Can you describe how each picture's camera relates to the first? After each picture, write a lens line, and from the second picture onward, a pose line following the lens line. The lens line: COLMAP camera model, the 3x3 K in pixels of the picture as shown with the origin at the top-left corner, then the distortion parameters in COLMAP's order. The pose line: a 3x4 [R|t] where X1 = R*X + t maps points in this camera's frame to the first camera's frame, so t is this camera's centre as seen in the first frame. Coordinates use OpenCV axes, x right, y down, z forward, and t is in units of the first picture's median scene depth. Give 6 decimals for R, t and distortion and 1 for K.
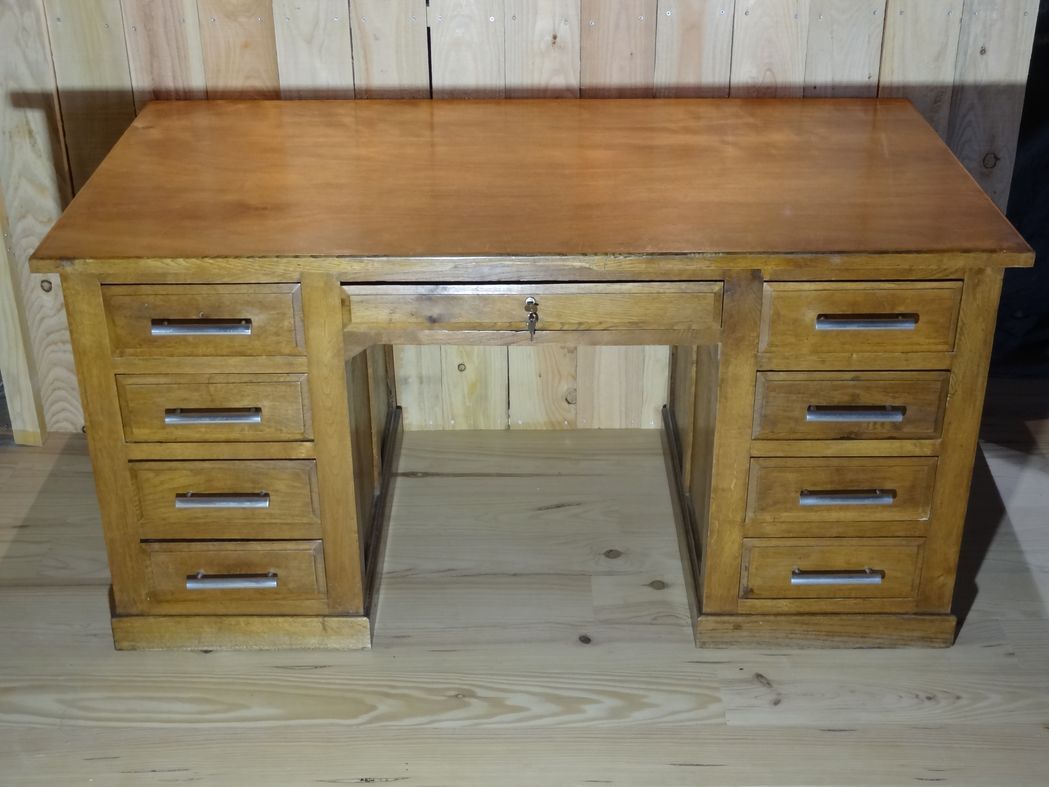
lens RADIAL K [[1464.9, 0, 524.5], [0, 1464.9, 393.5], [0, 0, 1]] dist [0.027634, 0.067126]
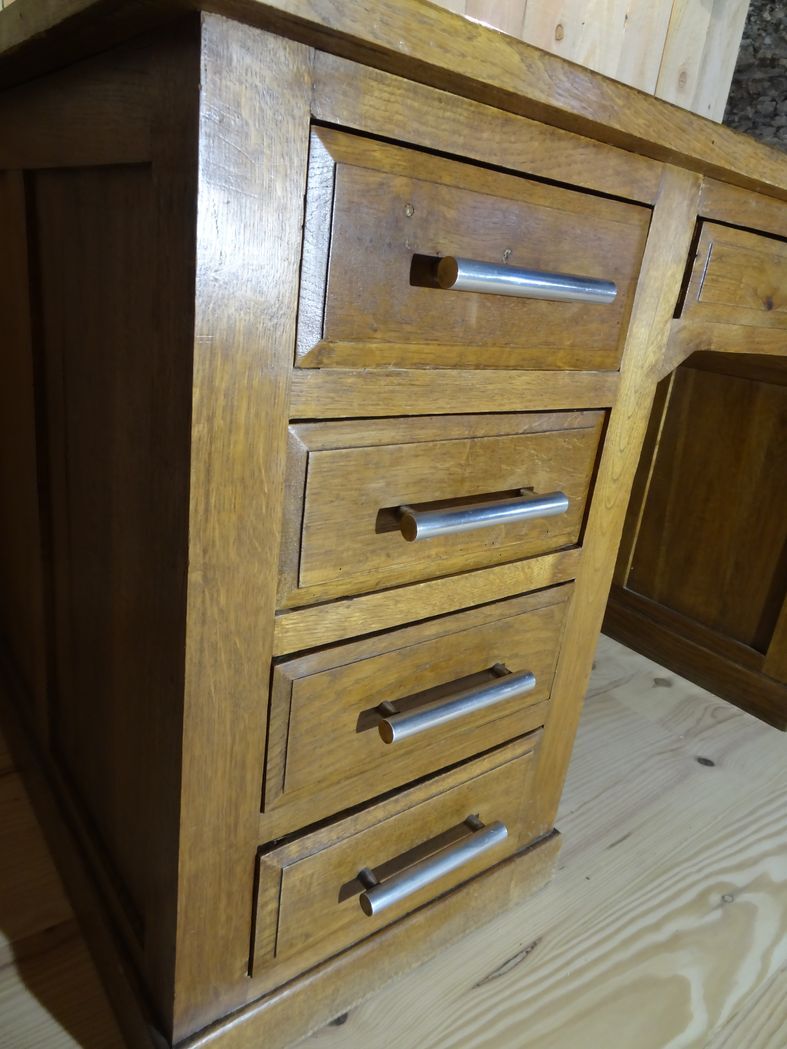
lens RADIAL K [[718.2, 0, 393.5], [0, 718.2, 524.5], [0, 0, 1]] dist [0.004482, -0.002003]
pose [[0.784581, -0.111492, 0.609920, -0.349609], [0.174828, 0.983565, -0.045100, 0.023493], [-0.594868, 0.142016, 0.791179, 0.801966]]
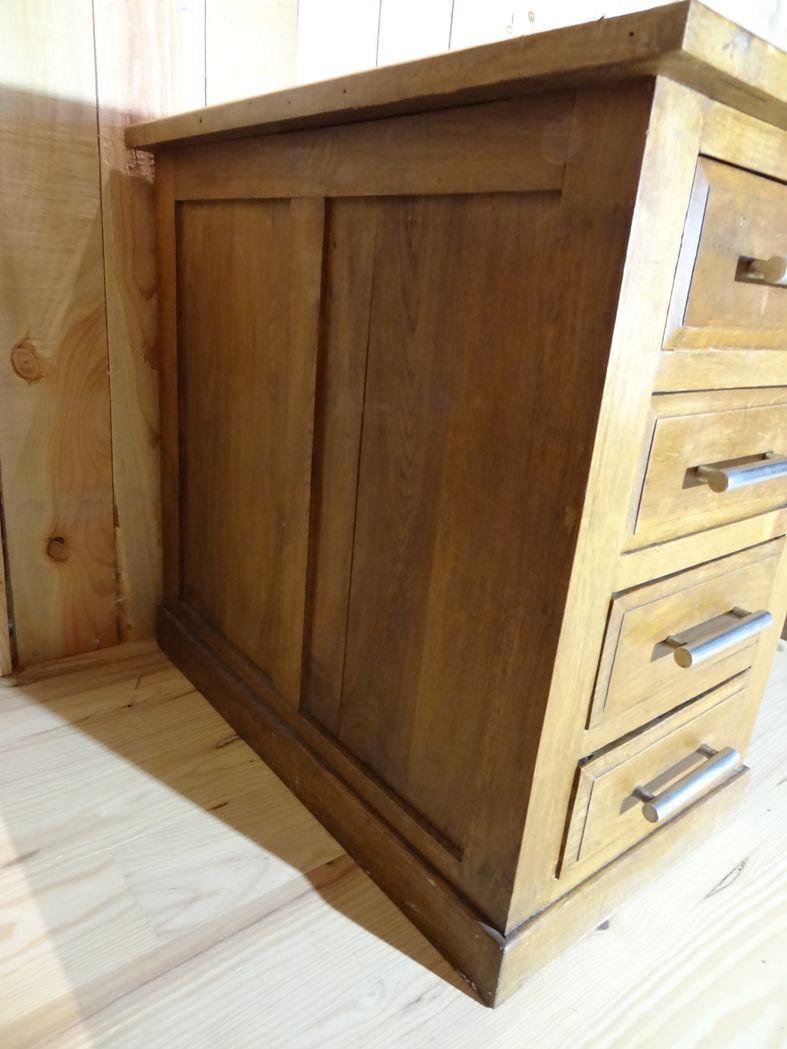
lens RADIAL K [[718.2, 0, 393.5], [0, 718.2, 524.5], [0, 0, 1]] dist [0.004482, -0.002003]
pose [[0.772751, -0.135759, 0.620020, -0.454853], [0.214536, 0.975231, -0.053847, 0.019944], [-0.597352, 0.174627, 0.782736, 0.834392]]
